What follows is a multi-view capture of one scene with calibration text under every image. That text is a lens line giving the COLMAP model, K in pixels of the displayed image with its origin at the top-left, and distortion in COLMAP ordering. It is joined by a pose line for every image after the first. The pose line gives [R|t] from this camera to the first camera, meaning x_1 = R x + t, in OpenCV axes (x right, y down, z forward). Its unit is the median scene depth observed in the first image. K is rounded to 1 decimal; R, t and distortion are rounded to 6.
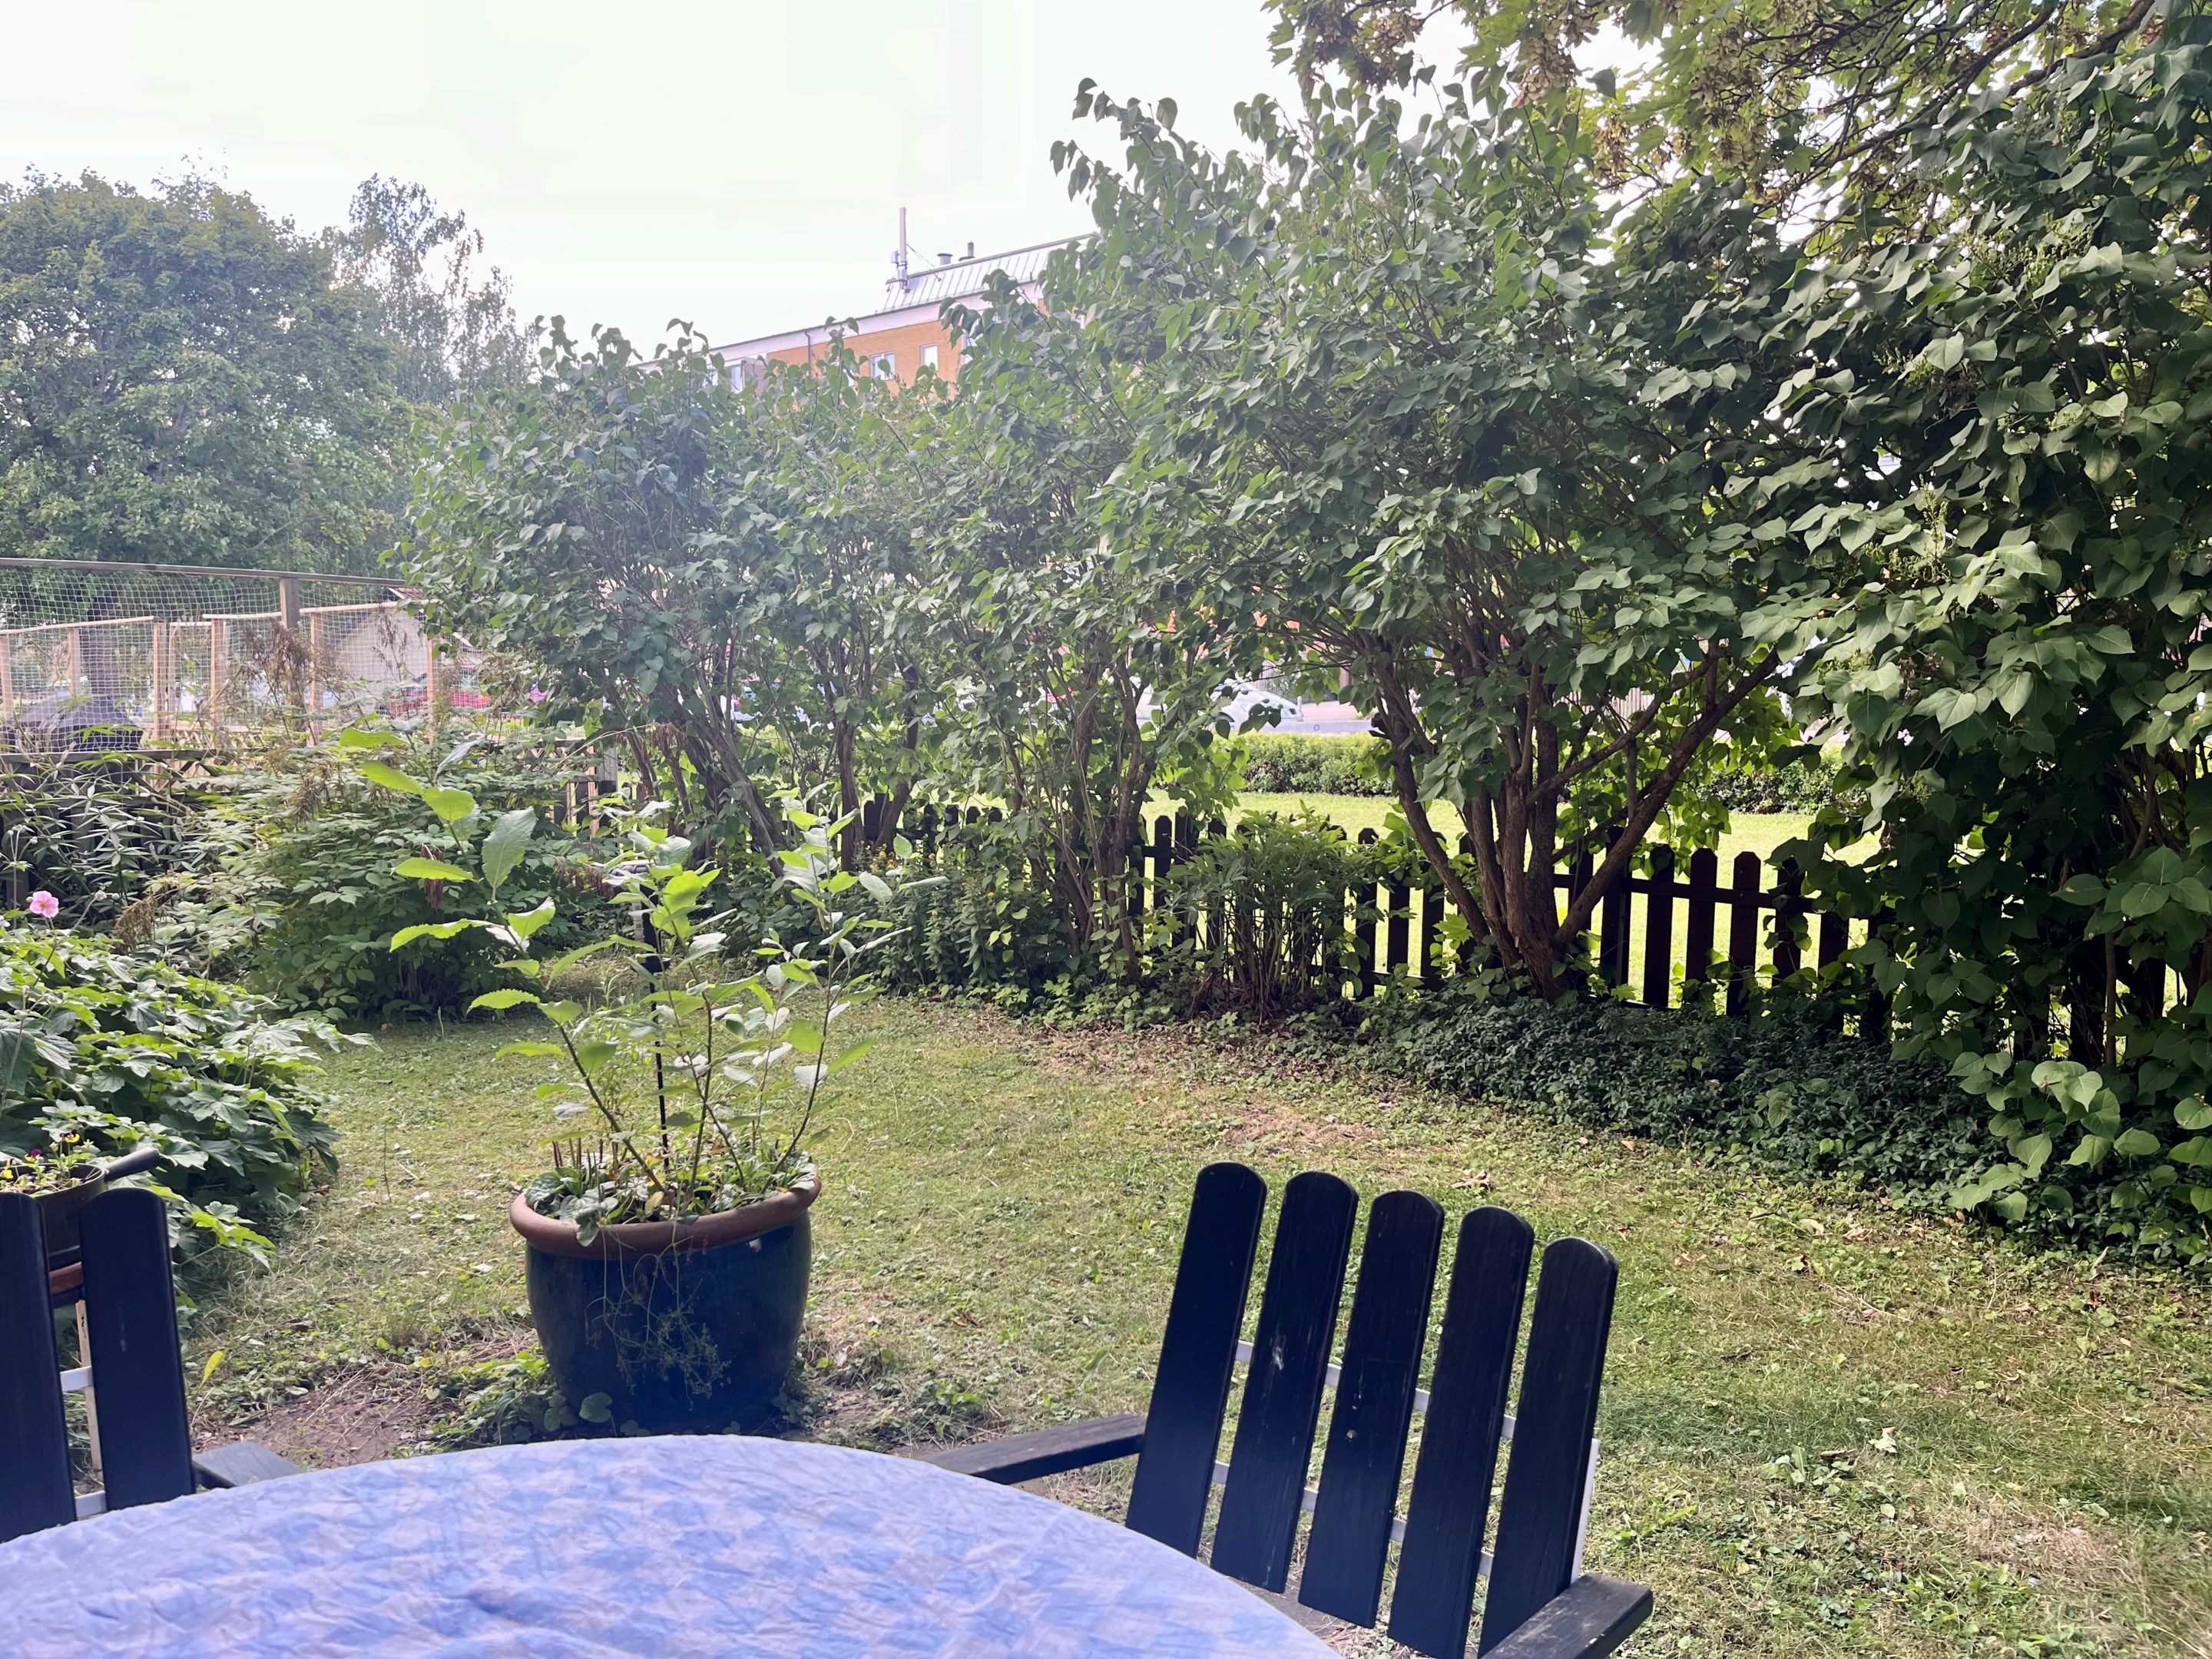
lens RADIAL K [[1709.7, 0, 1108.8], [0, 1709.7, 839.2], [0, 0, 1]] dist [0.064645, -0.070802]
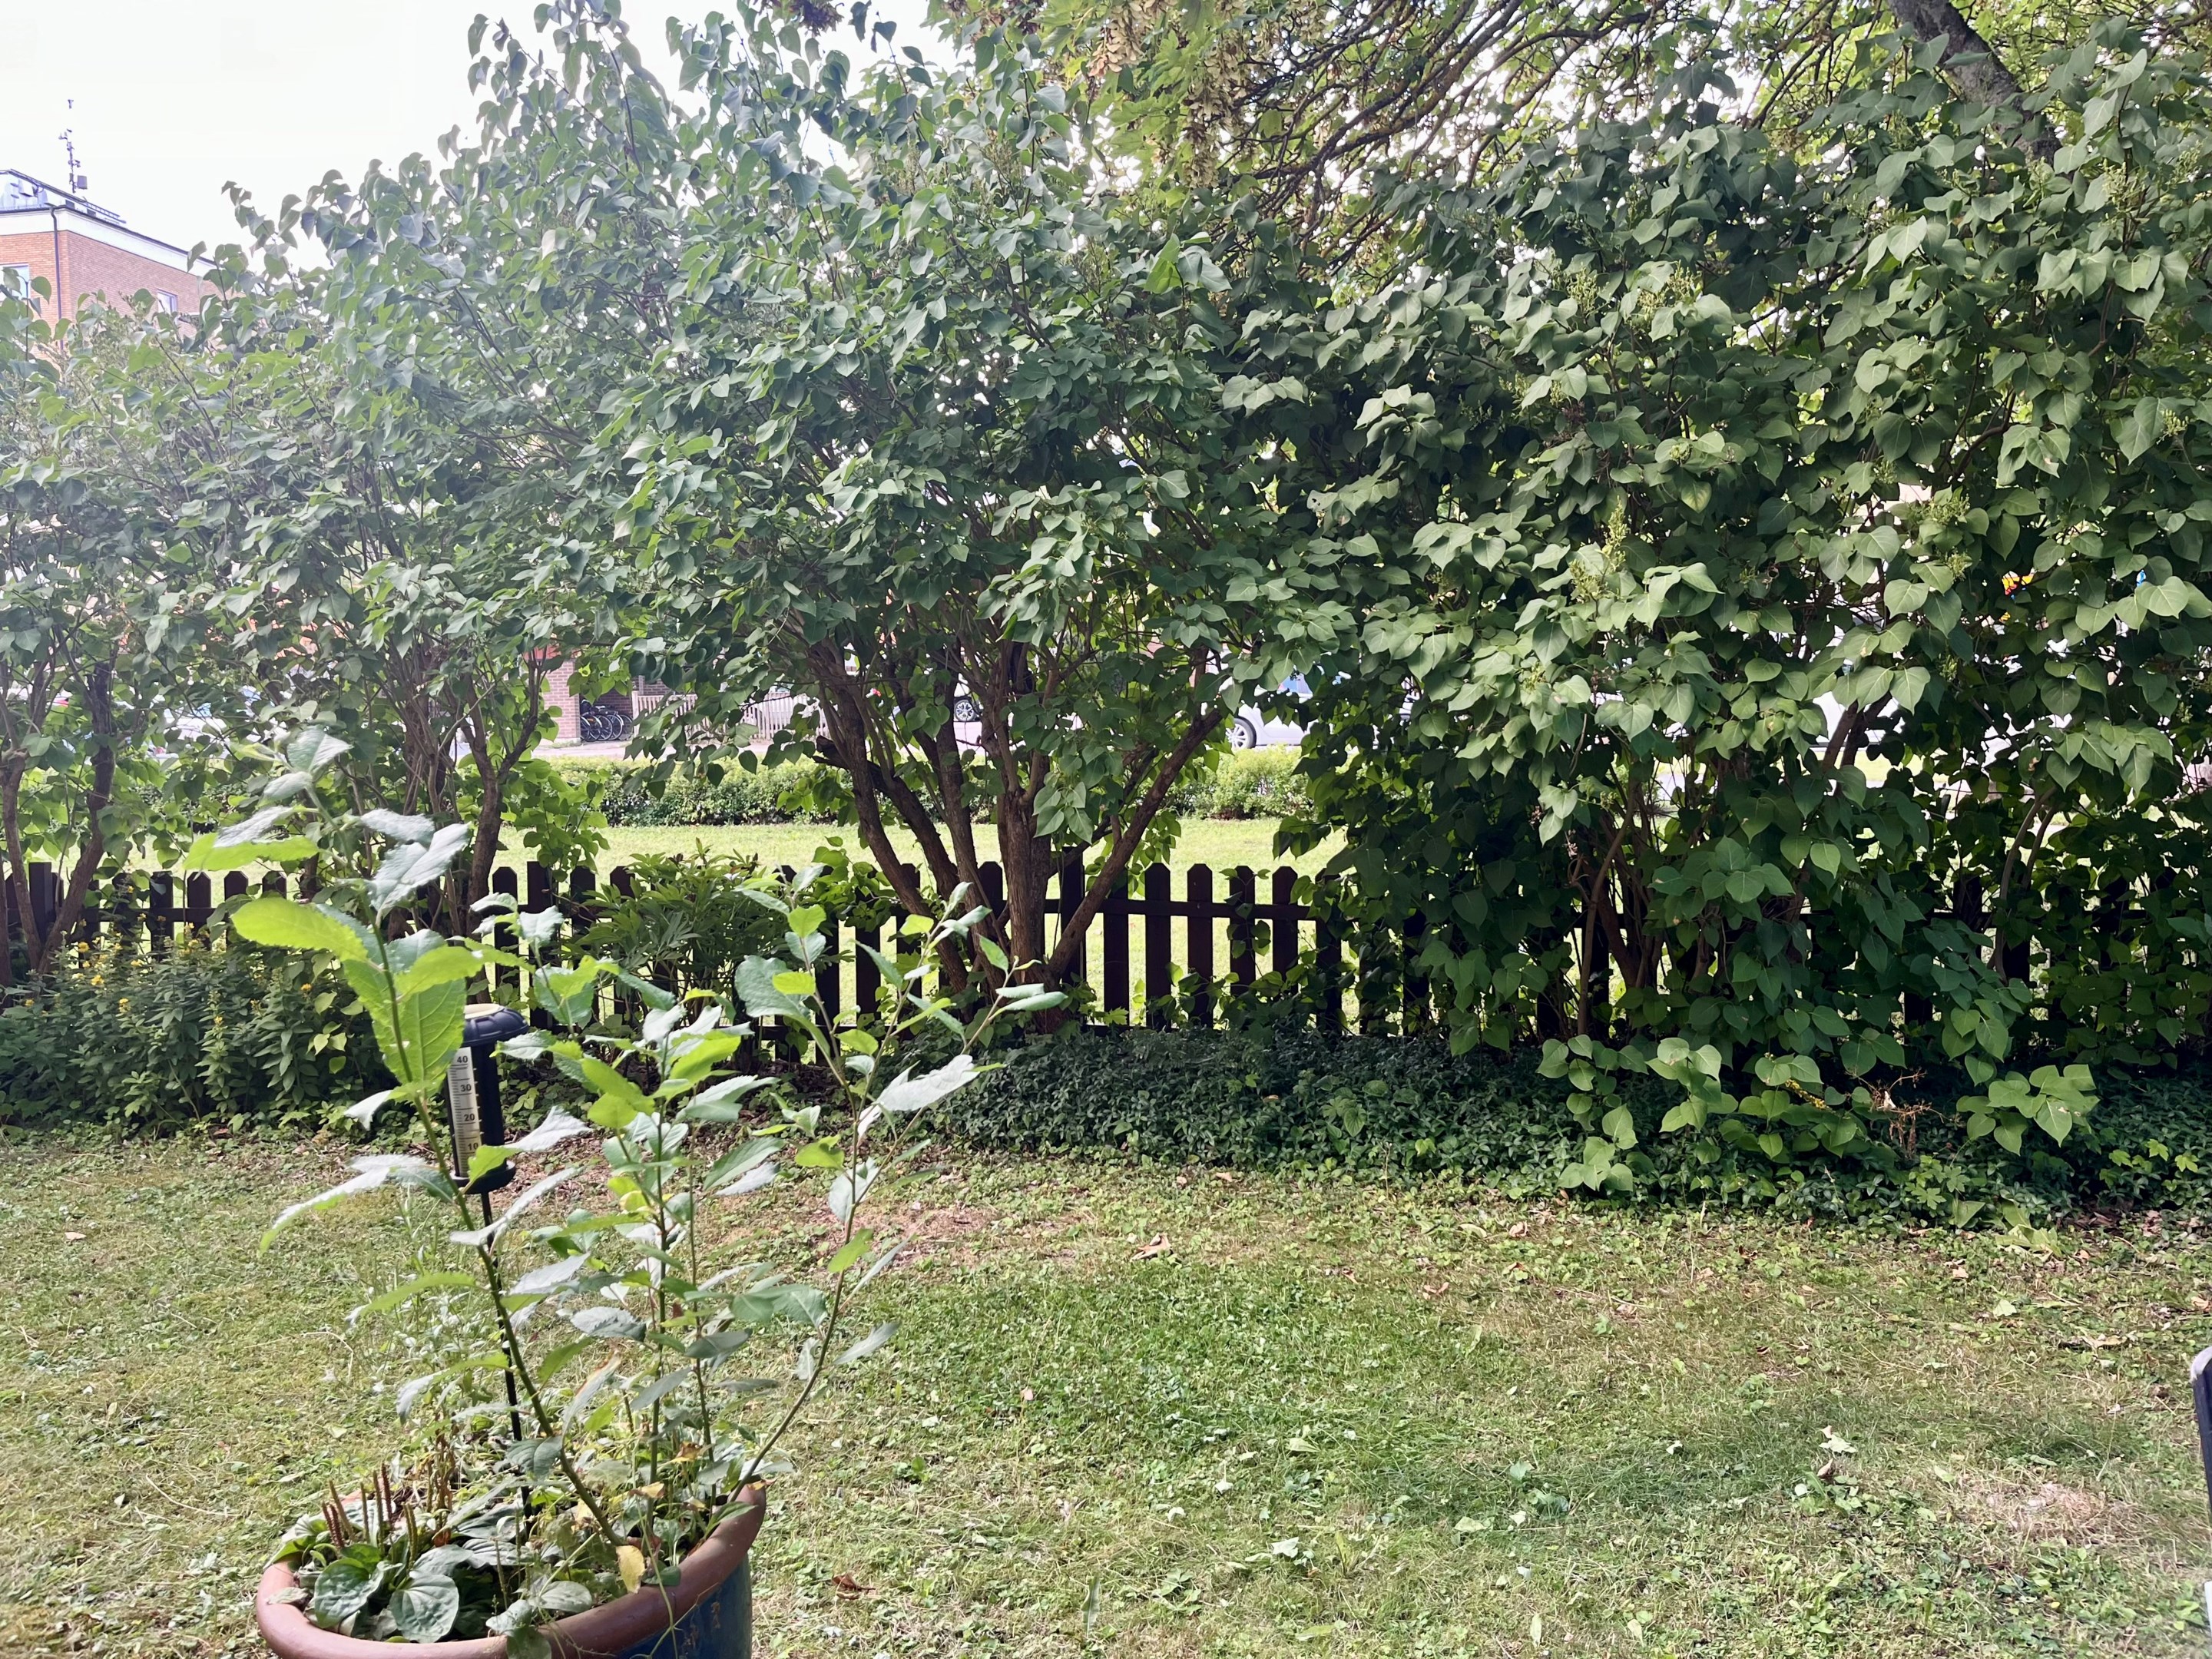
lens RADIAL K [[1703.8, 0, 1114.5], [0, 1703.8, 819.0], [0, 0, 1]] dist [0.079701, -0.109274]
pose [[0.835486, -0.055412, 0.546711, -0.263698], [0.065829, 0.997831, 0.000535, -0.027522], [-0.545555, 0.035542, 0.837321, 0.223390]]
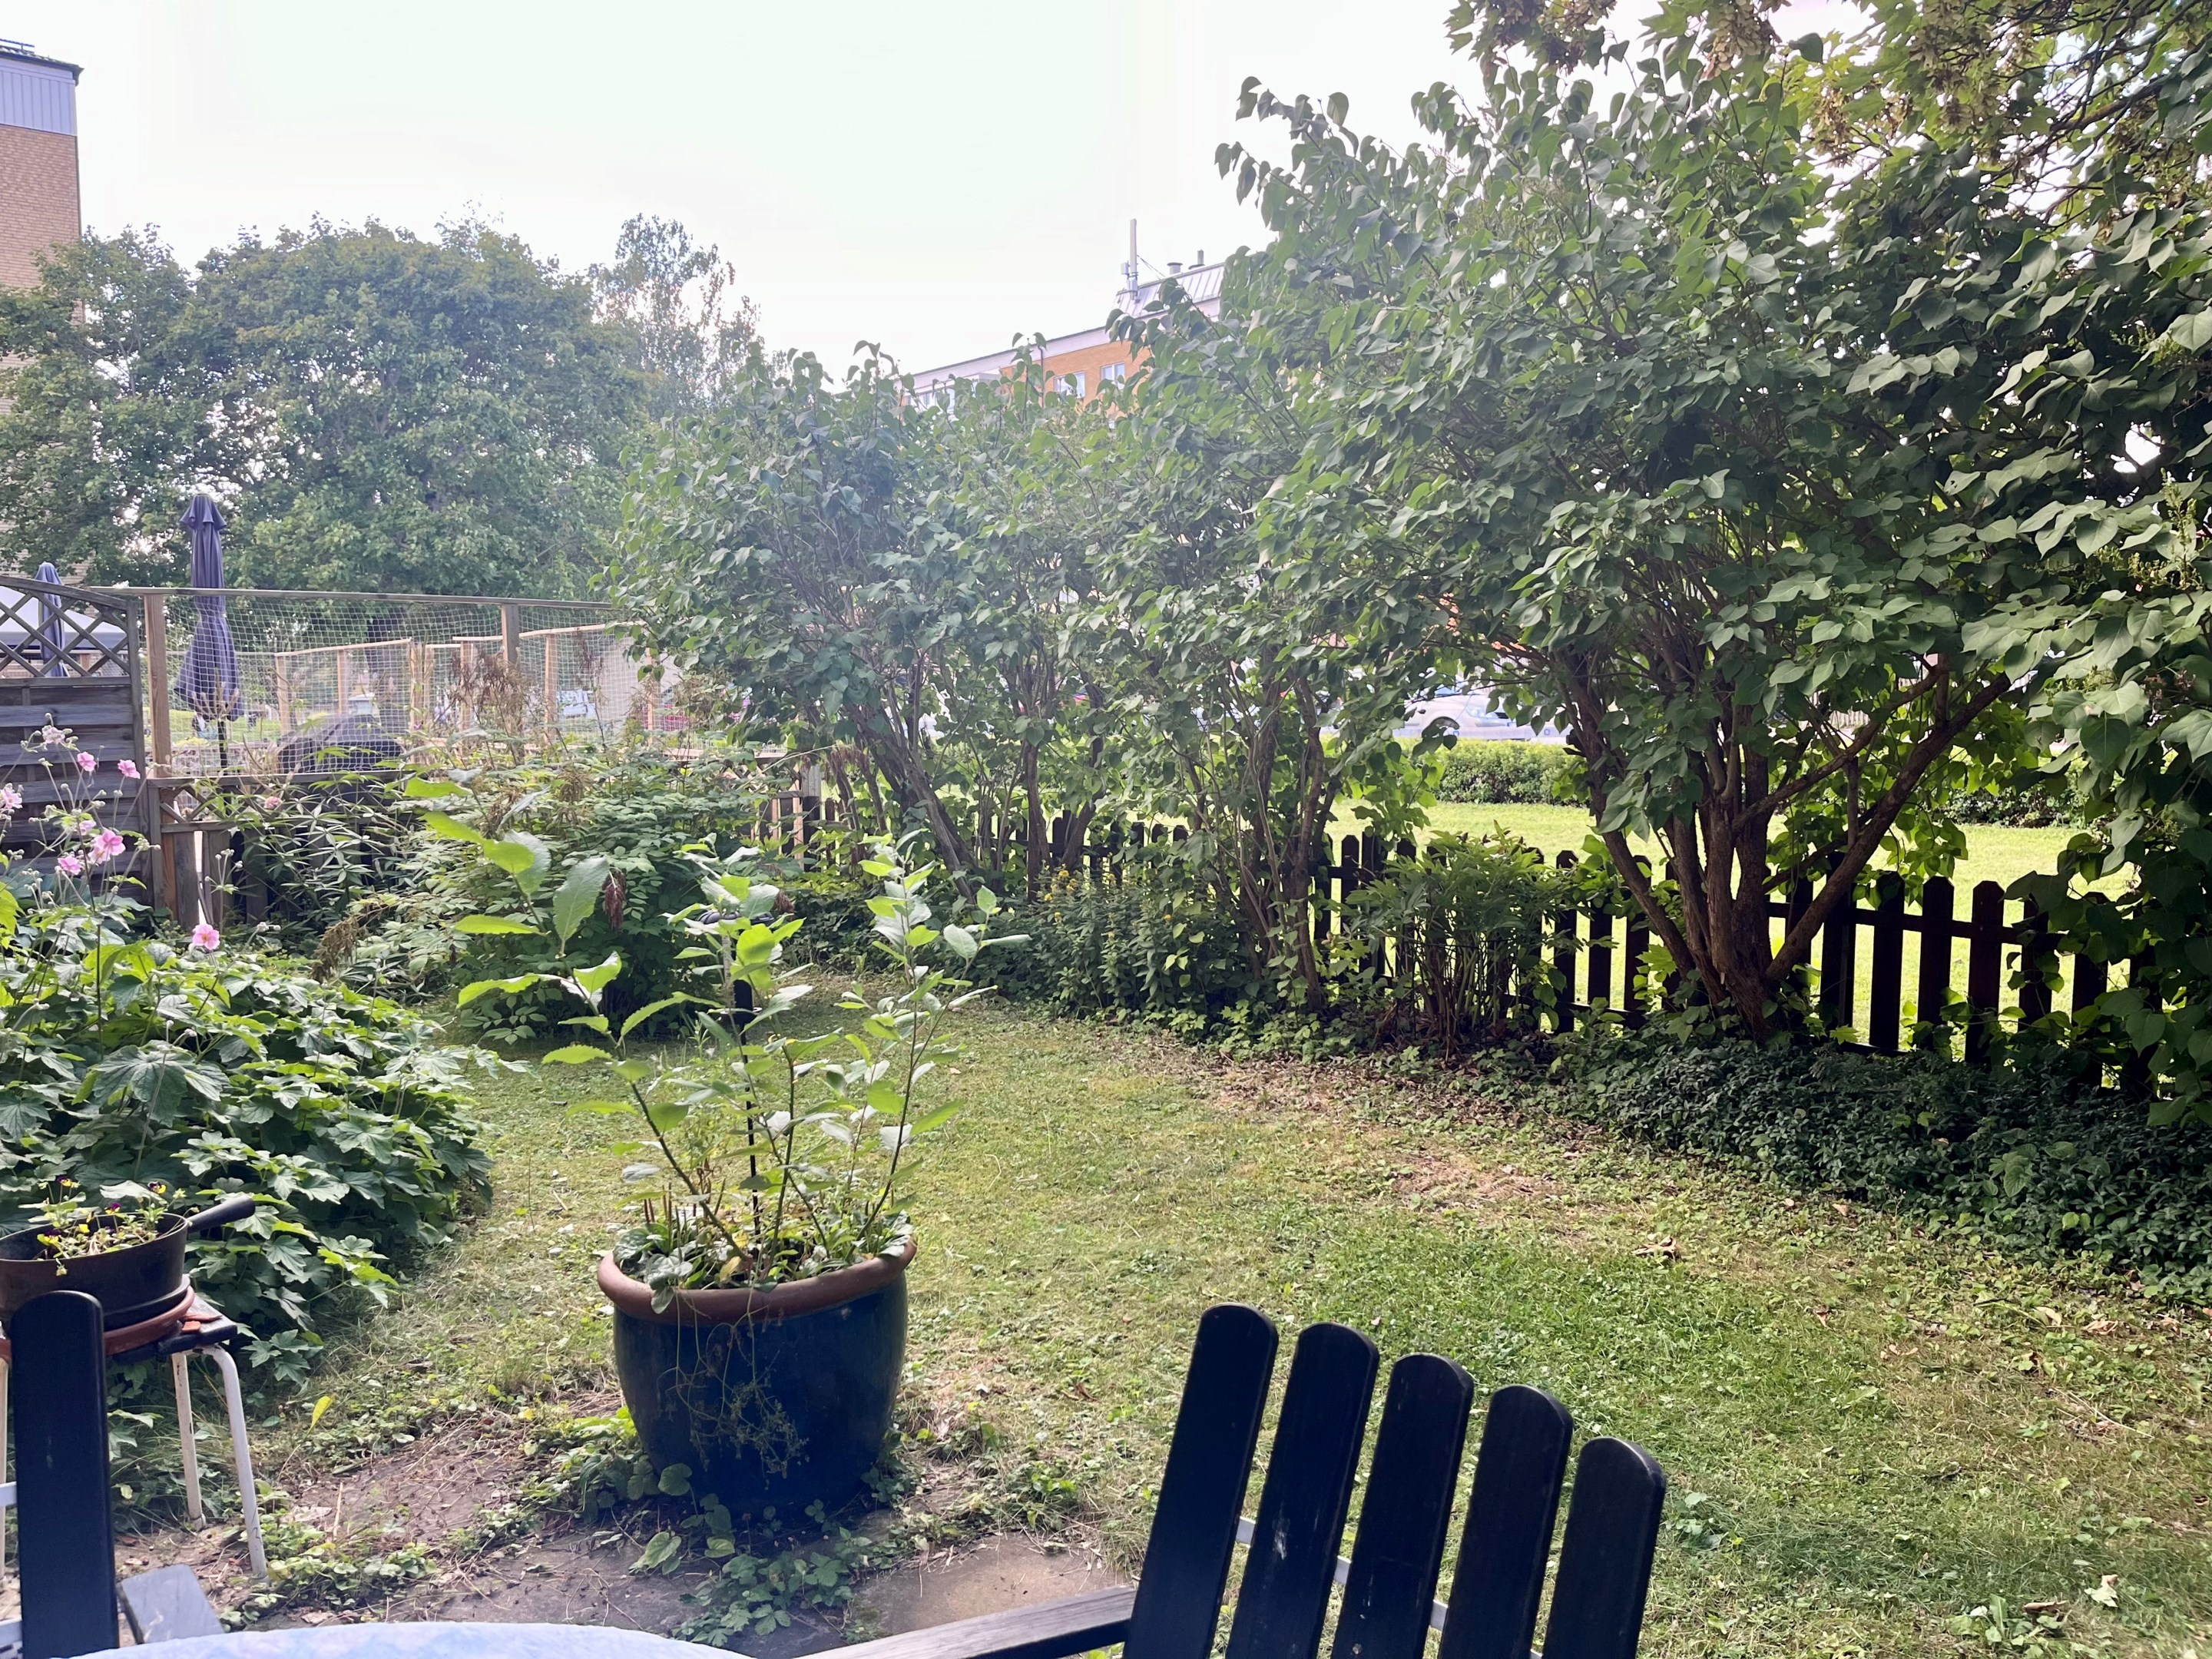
lens RADIAL K [[1703.8, 0, 1114.5], [0, 1703.8, 819.0], [0, 0, 1]] dist [0.079701, -0.109274]
pose [[0.990971, -0.000380, -0.134074, 0.044732], [-0.001368, 0.999915, -0.012949, -0.015696], [0.134068, 0.013015, 0.990887, 0.047234]]
